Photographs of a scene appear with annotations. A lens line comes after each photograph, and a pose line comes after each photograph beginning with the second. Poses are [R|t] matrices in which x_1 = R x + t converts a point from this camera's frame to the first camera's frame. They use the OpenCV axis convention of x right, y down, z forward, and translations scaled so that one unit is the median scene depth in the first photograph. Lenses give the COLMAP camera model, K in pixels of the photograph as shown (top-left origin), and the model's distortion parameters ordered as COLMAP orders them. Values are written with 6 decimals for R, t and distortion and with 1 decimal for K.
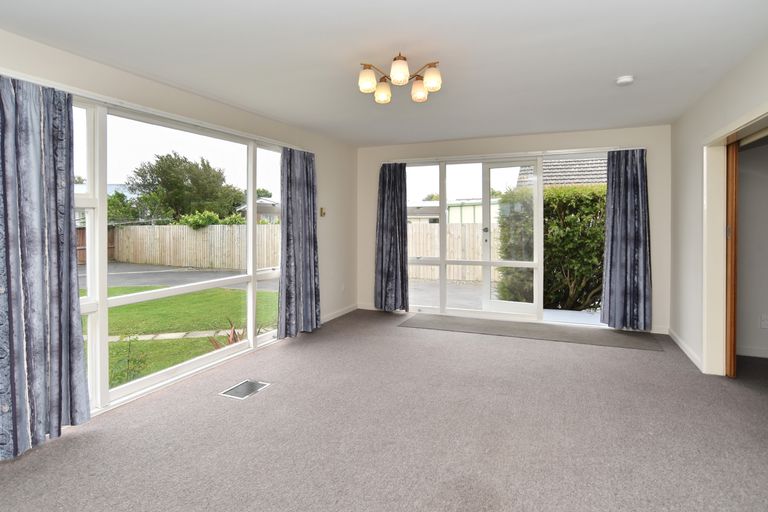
lens RADIAL K [[414.3, 0, 368.3], [0, 414.3, 231.0], [0, 0, 1]] dist [-0.063986, 0.015411]
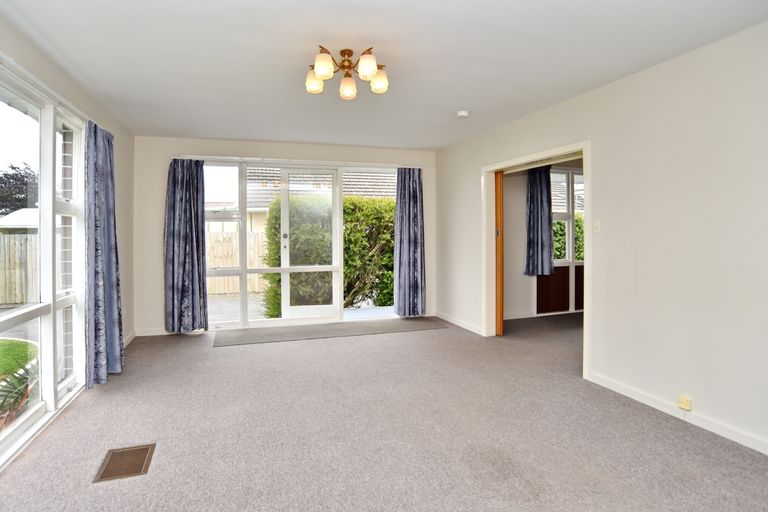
lens RADIAL K [[425.8, 0, 375.7], [0, 425.8, 236.3], [0, 0, 1]] dist [-0.074760, 0.002948]
pose [[0.741106, -0.010274, 0.671310, -0.290054], [0.018263, 0.999821, -0.004860, 0.008620], [-0.671140, 0.015861, 0.741161, 0.124229]]
